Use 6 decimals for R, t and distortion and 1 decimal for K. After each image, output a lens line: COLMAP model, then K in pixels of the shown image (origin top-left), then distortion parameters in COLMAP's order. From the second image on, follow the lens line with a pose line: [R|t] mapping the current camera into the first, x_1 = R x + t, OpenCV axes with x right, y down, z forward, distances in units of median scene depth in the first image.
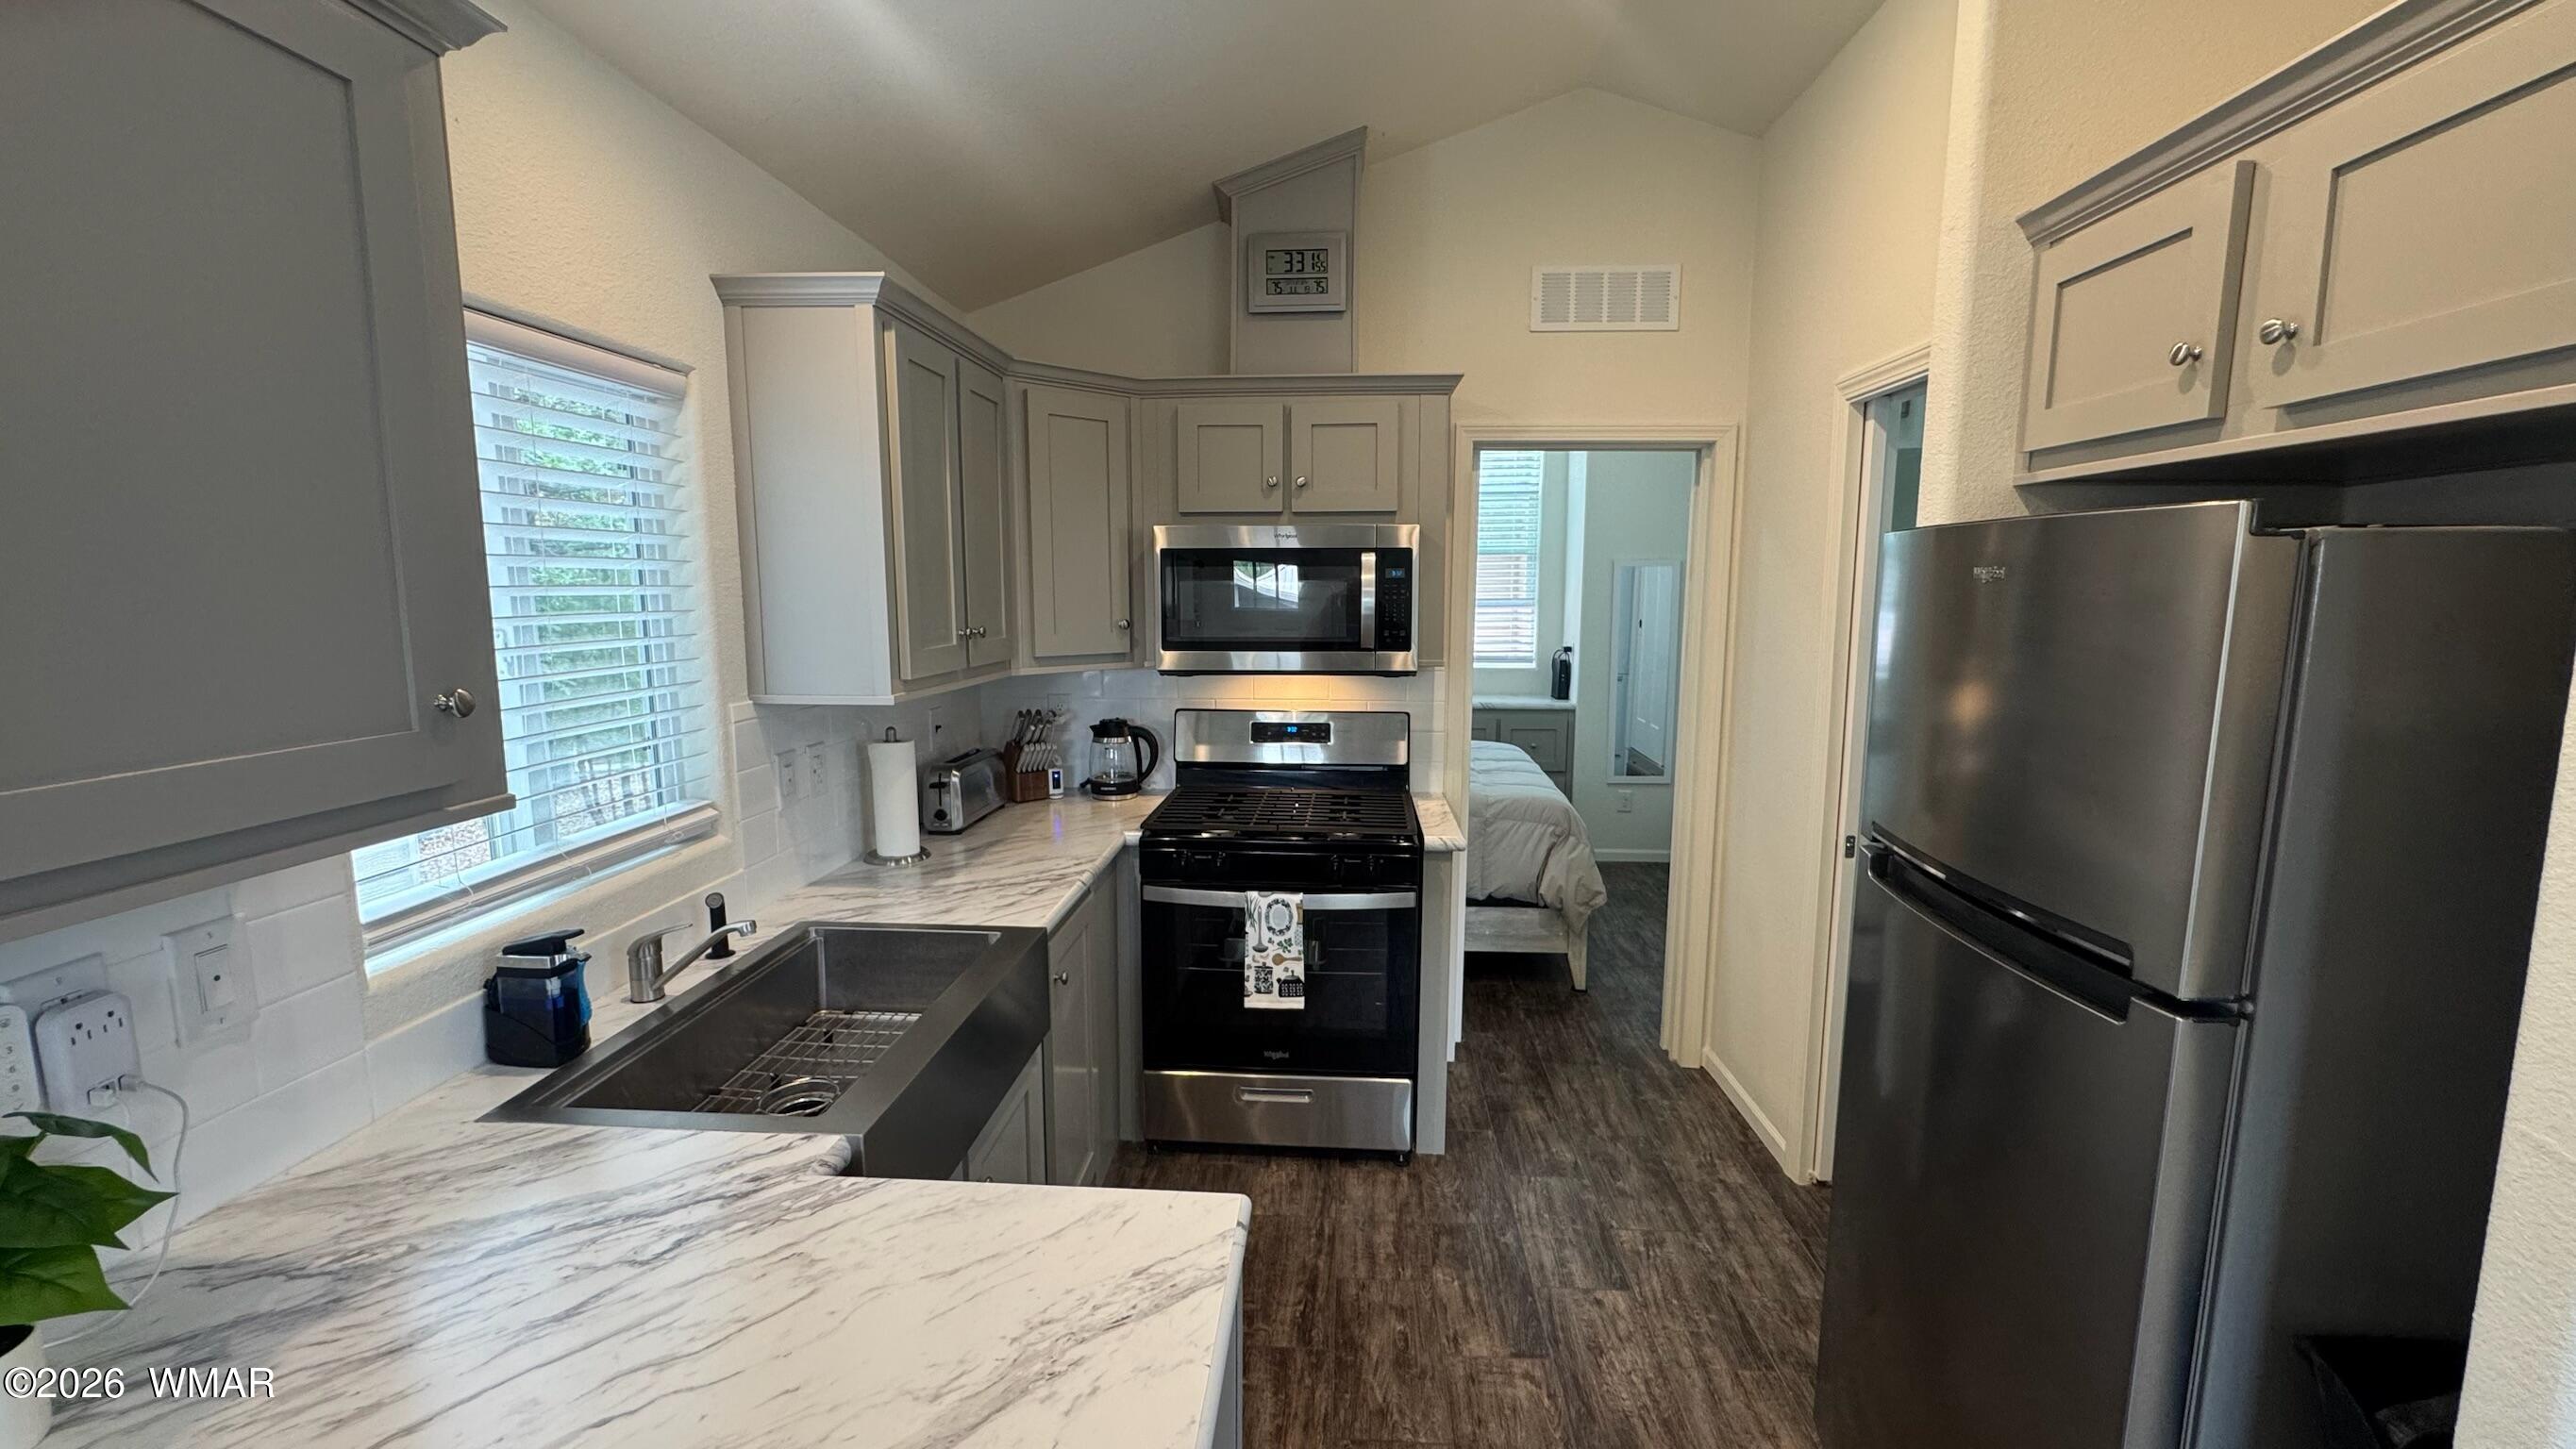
lens RADIAL K [[1029.7, 0, 1288.4], [0, 1029.7, 721.0], [0, 0, 1]] dist [-0.004104, 0.000588]
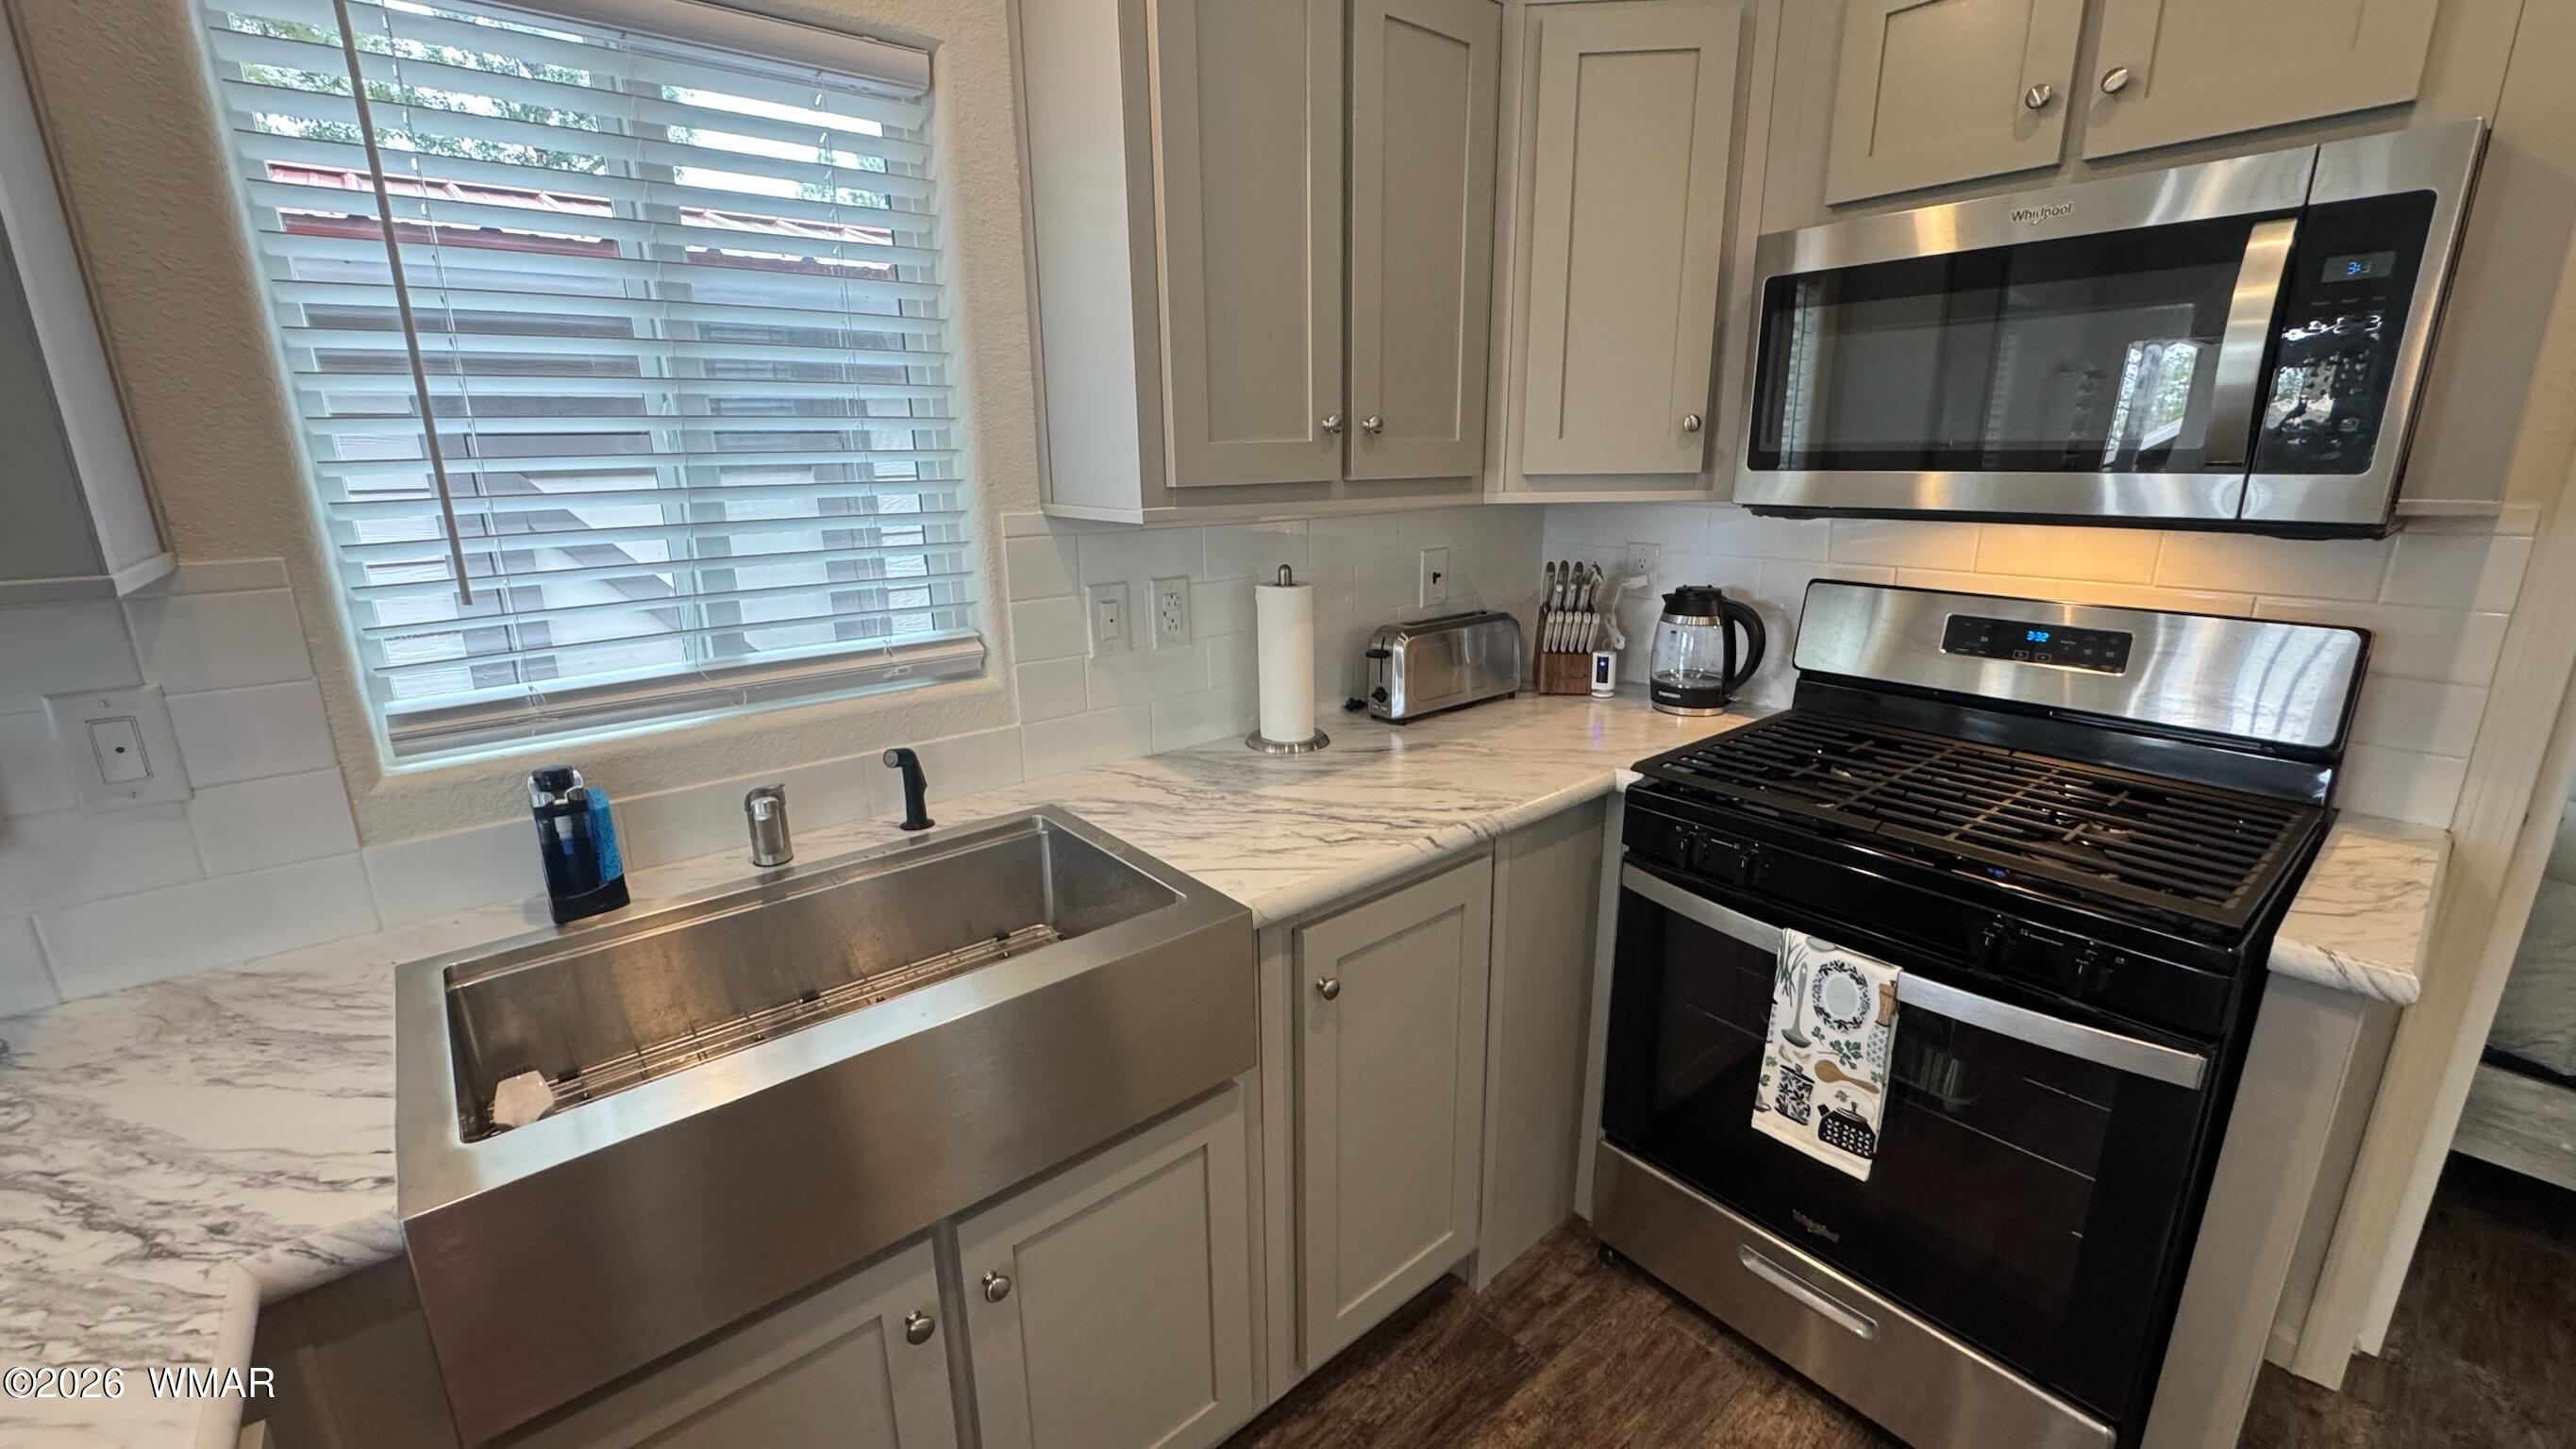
lens RADIAL K [[1029.7, 0, 1288.1], [0, 1029.7, 720.8], [0, 0, 1]] dist [-0.004104, 0.000588]
pose [[0.688603, 0.176705, -0.703279, 0.136336], [-0.081562, 0.982574, 0.167020, -0.007019], [0.720537, -0.057650, 0.691016, 0.455511]]
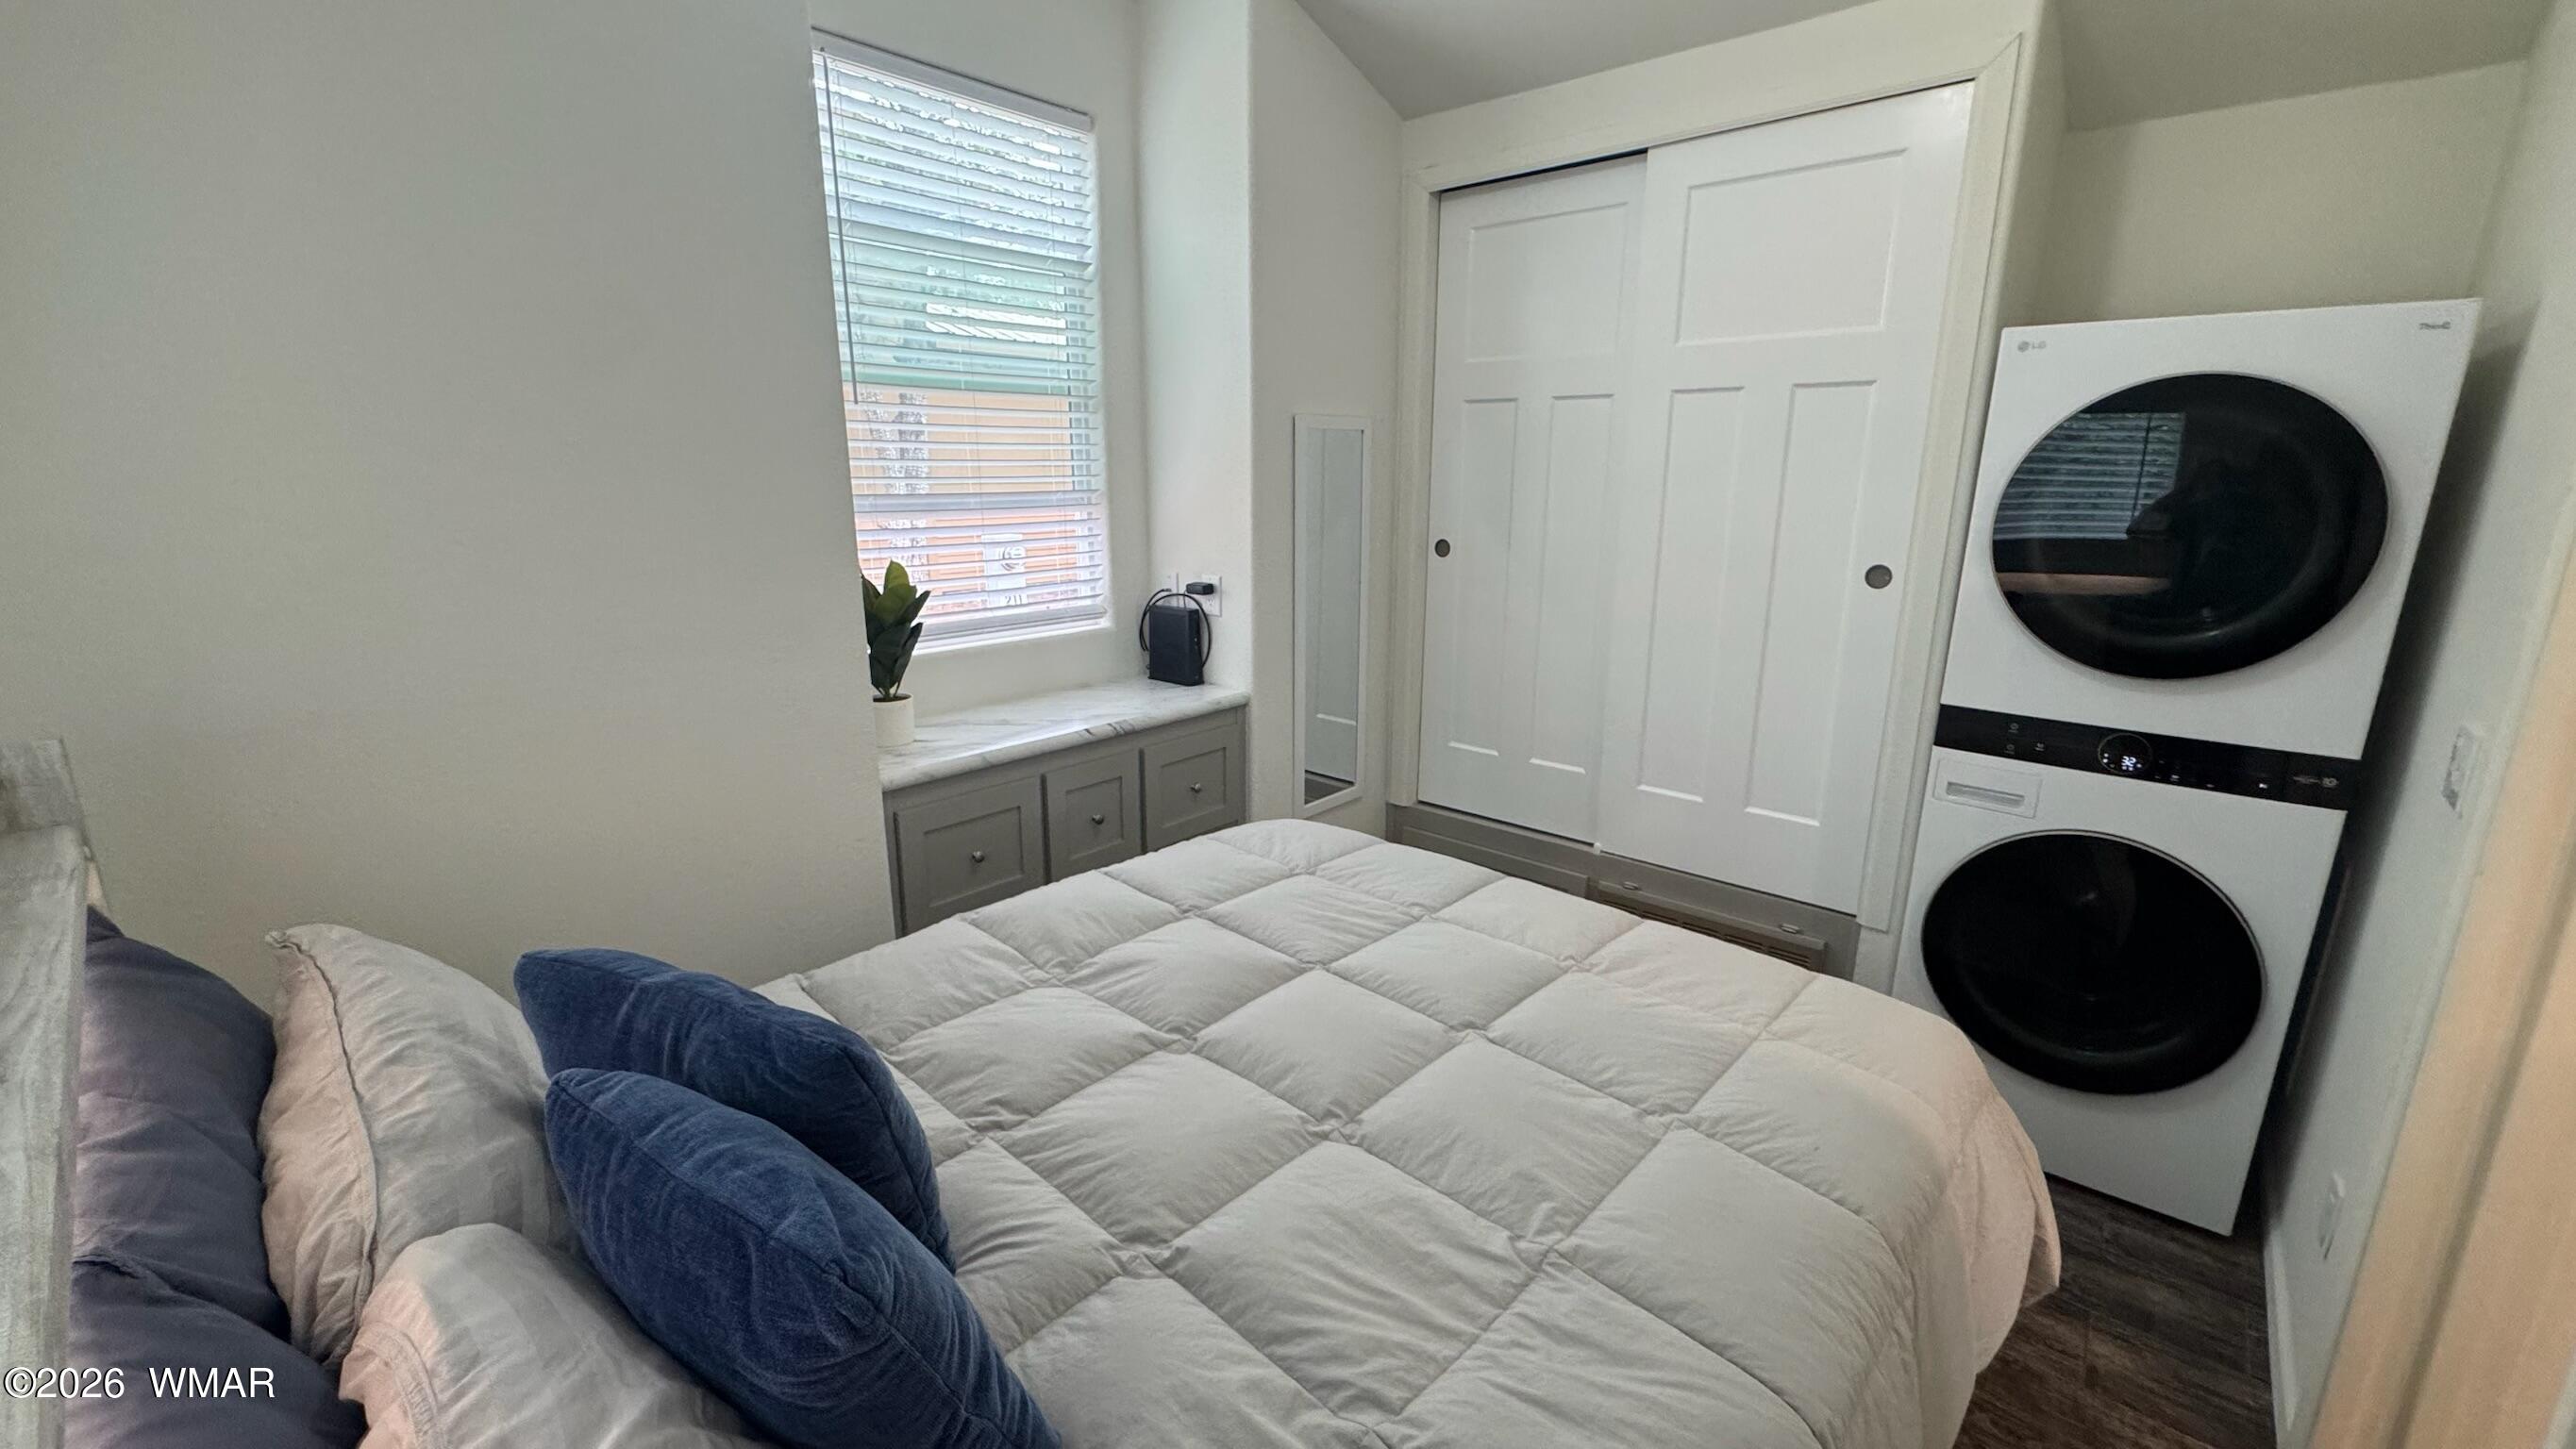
lens RADIAL K [[1029.7, 0, 1287.2], [0, 1029.7, 726.7], [0, 0, 1]] dist [-0.004104, 0.000588]
pose [[0.601034, -0.193725, 0.775390, -0.264497], [0.100978, 0.980810, 0.166776, -0.186593], [-0.792819, -0.021941, 0.609062, 1.445601]]
